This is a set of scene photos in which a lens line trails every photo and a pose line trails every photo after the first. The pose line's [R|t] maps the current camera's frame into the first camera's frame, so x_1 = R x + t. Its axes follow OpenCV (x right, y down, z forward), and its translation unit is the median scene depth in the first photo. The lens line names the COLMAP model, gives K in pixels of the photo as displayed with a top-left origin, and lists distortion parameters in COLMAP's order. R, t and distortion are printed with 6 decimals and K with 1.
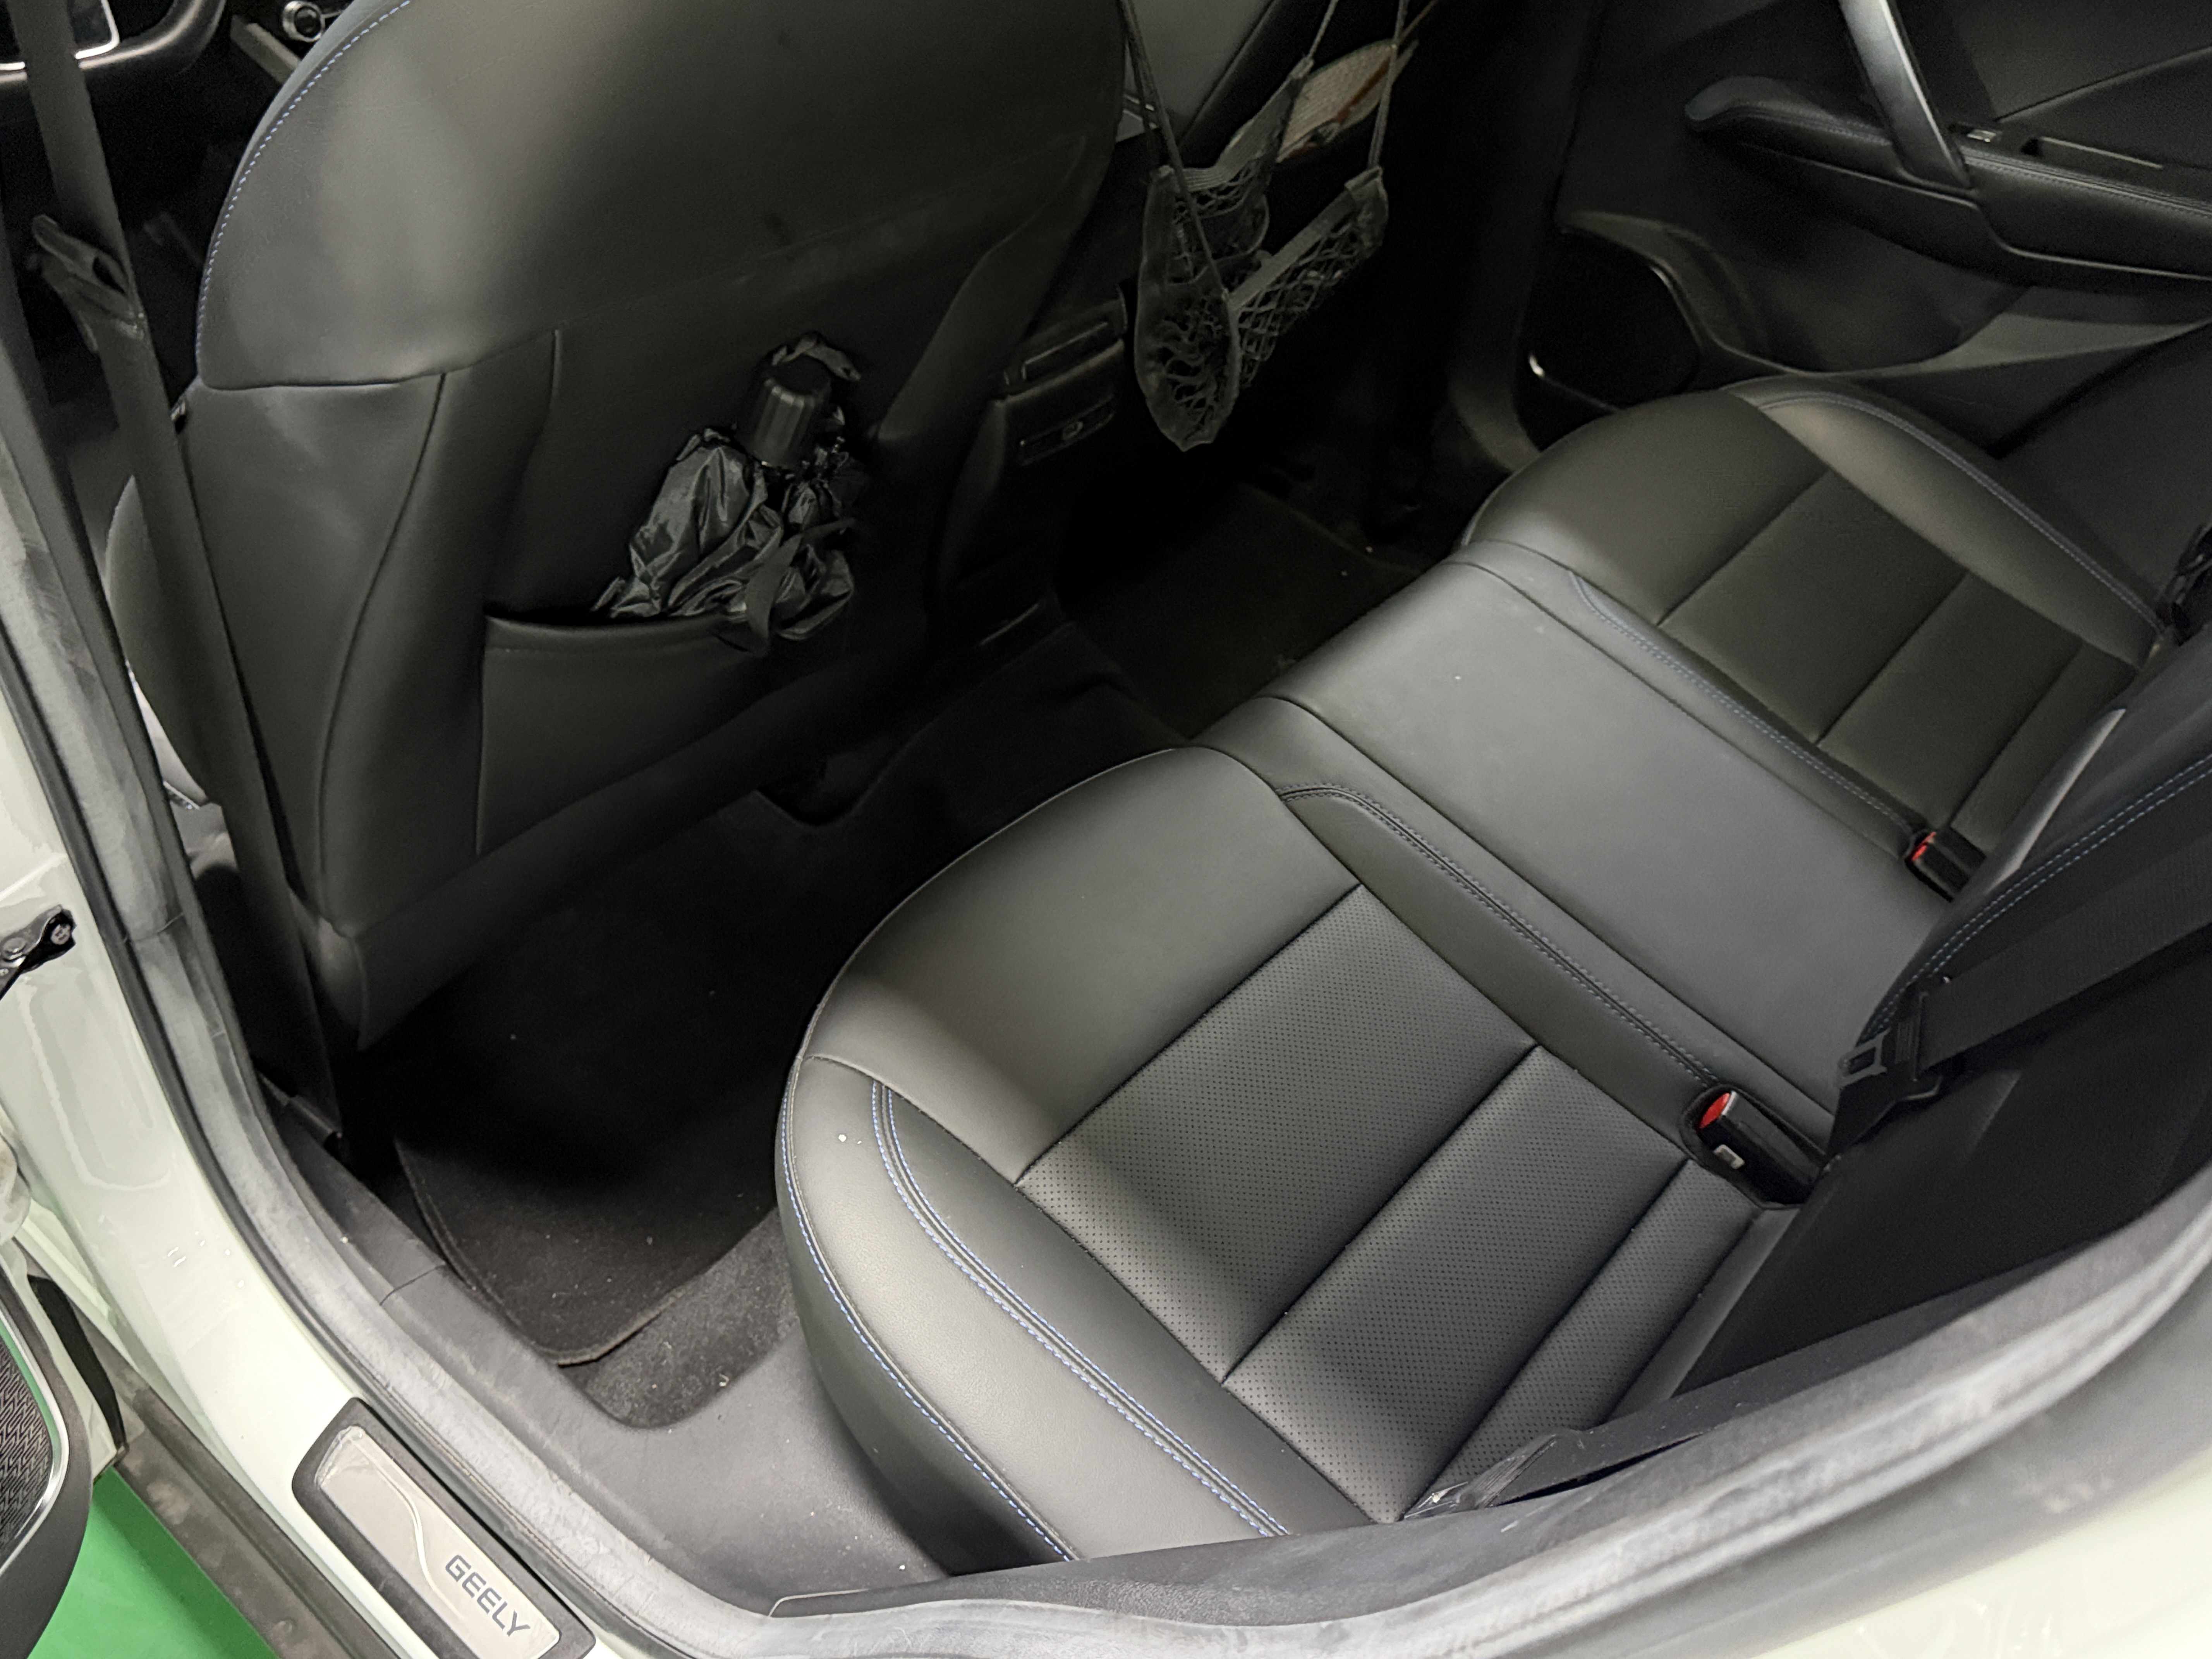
lens RADIAL K [[1823.7, 0, 1106.0], [0, 1823.7, 829.5], [0, 0, 1]] dist [0.096840, -0.246695]
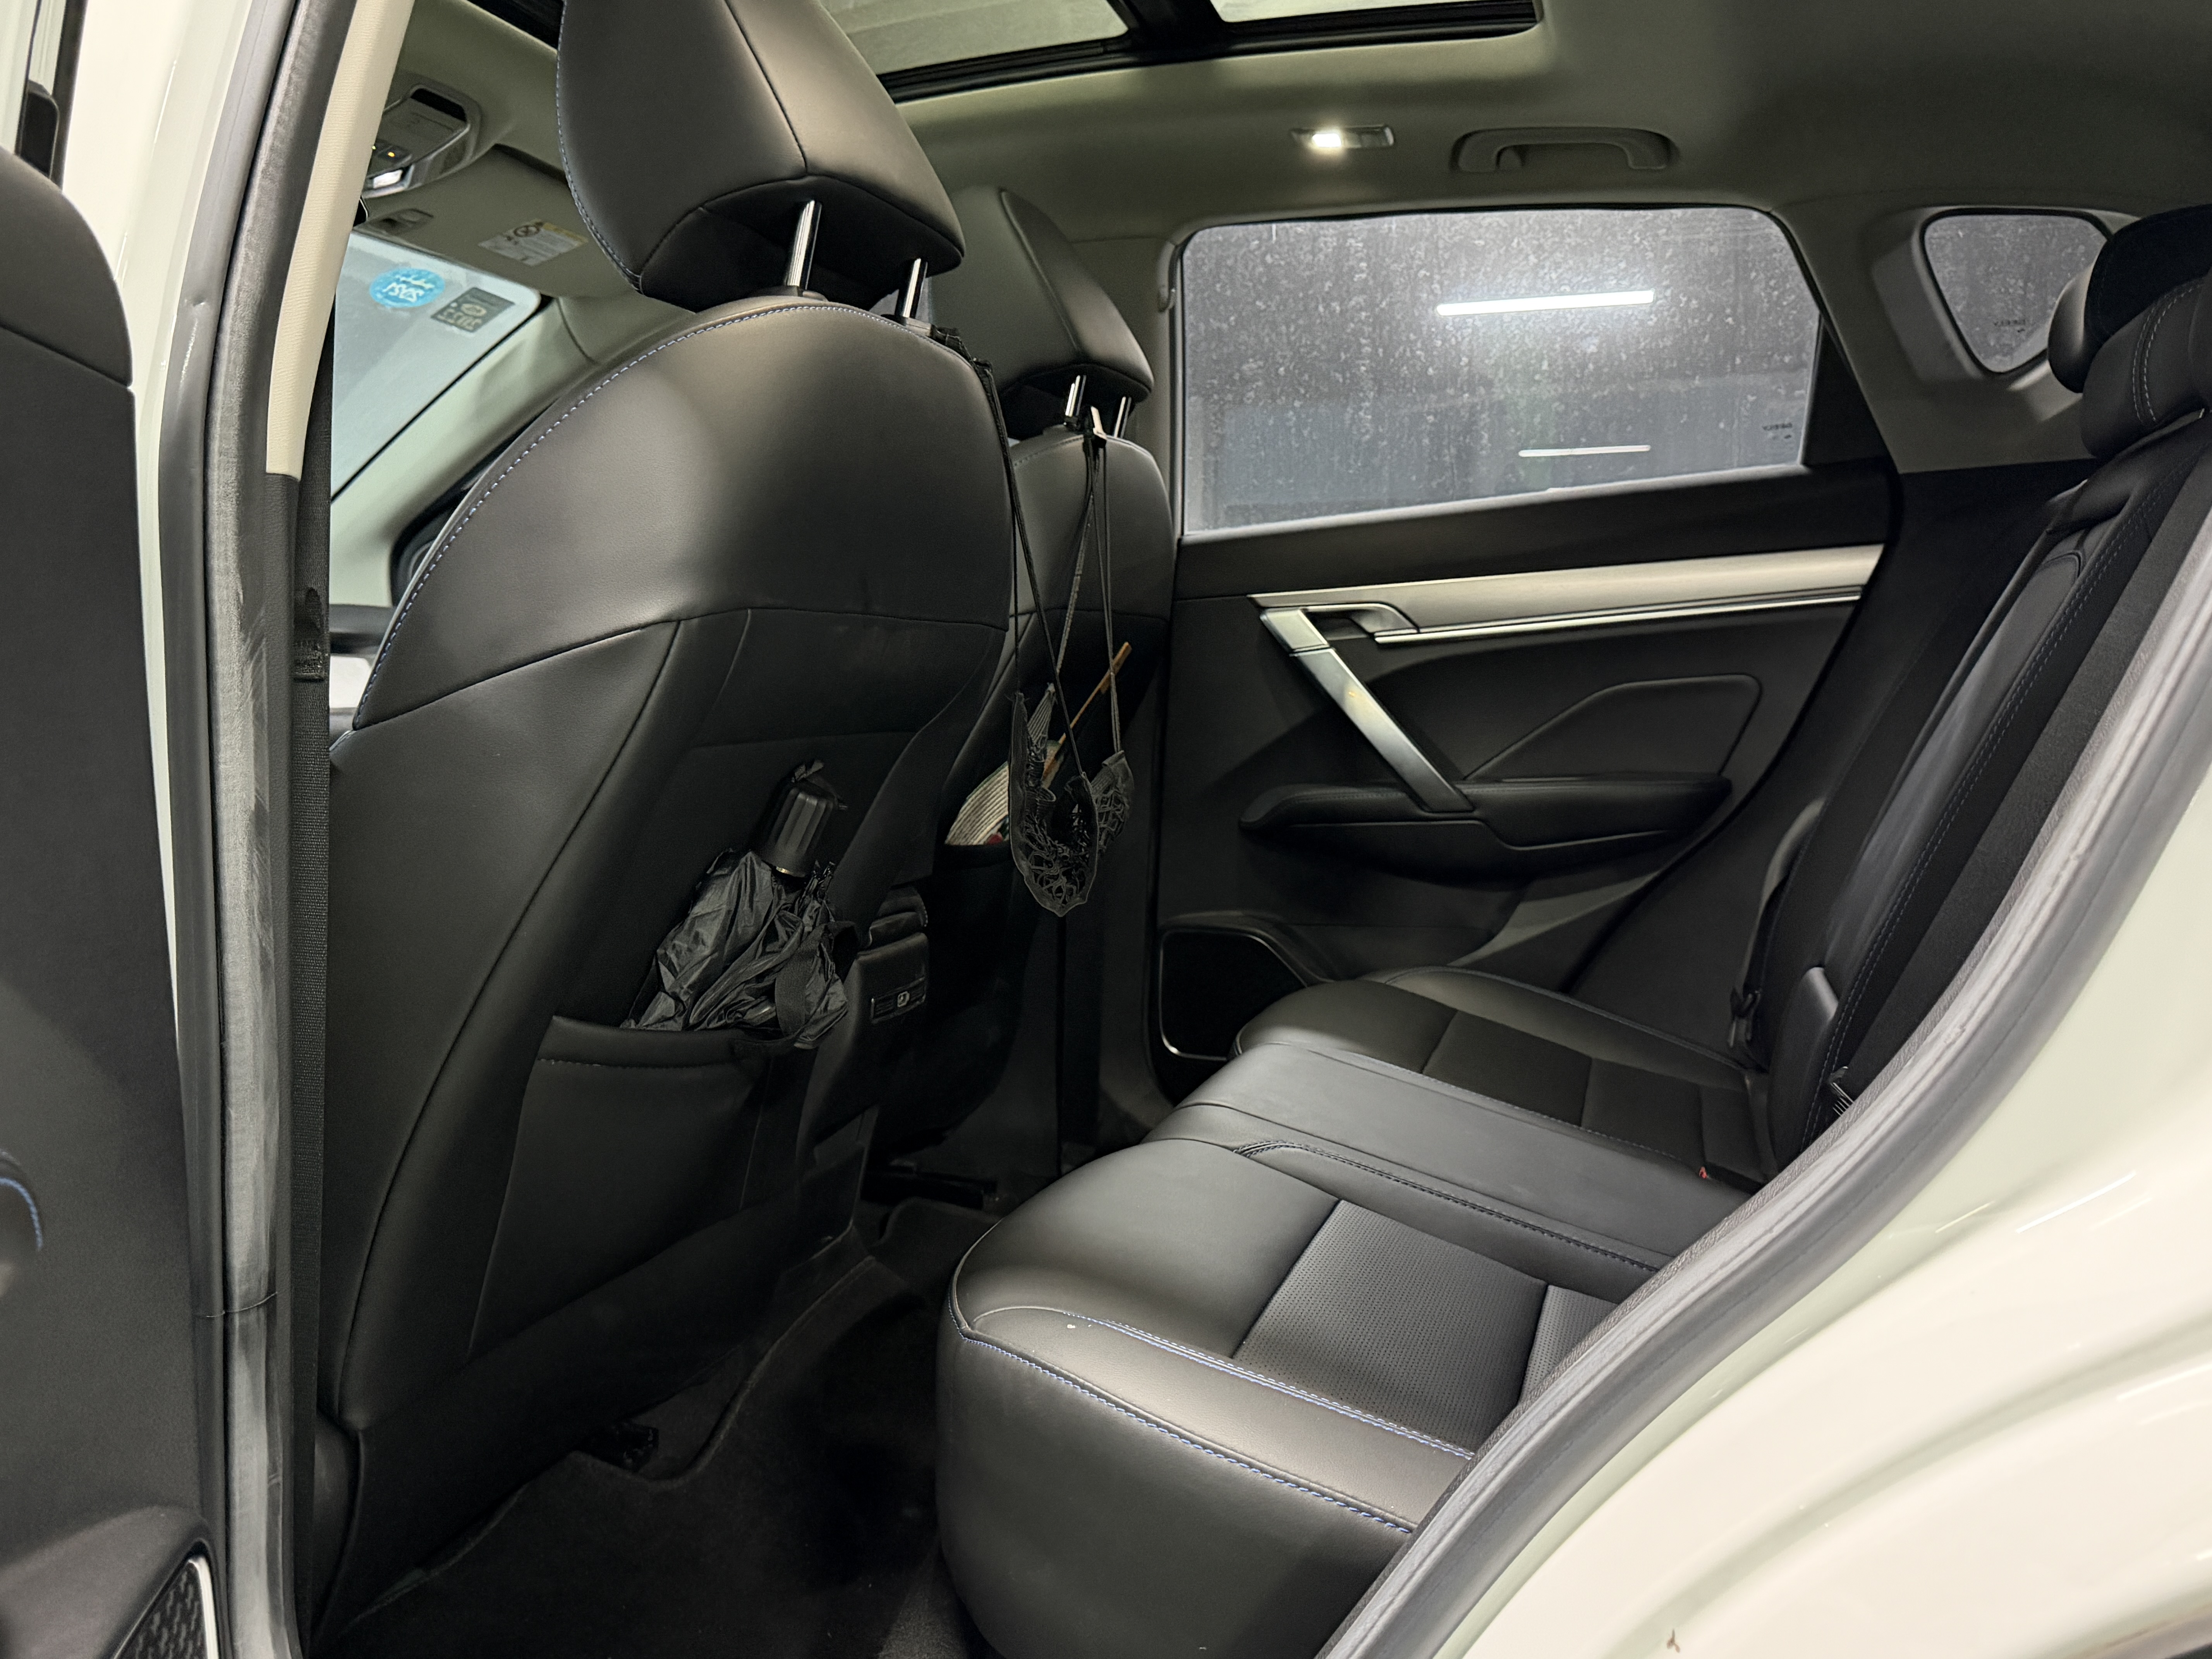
lens RADIAL K [[1823.7, 0, 1106.0], [0, 1823.7, 829.5], [0, 0, 1]] dist [0.096840, -0.246695]
pose [[0.920016, -0.076377, 0.384366, -0.381940], [0.286156, 0.801054, -0.525764, 0.377112], [-0.267742, 0.593700, 0.758838, 0.067072]]
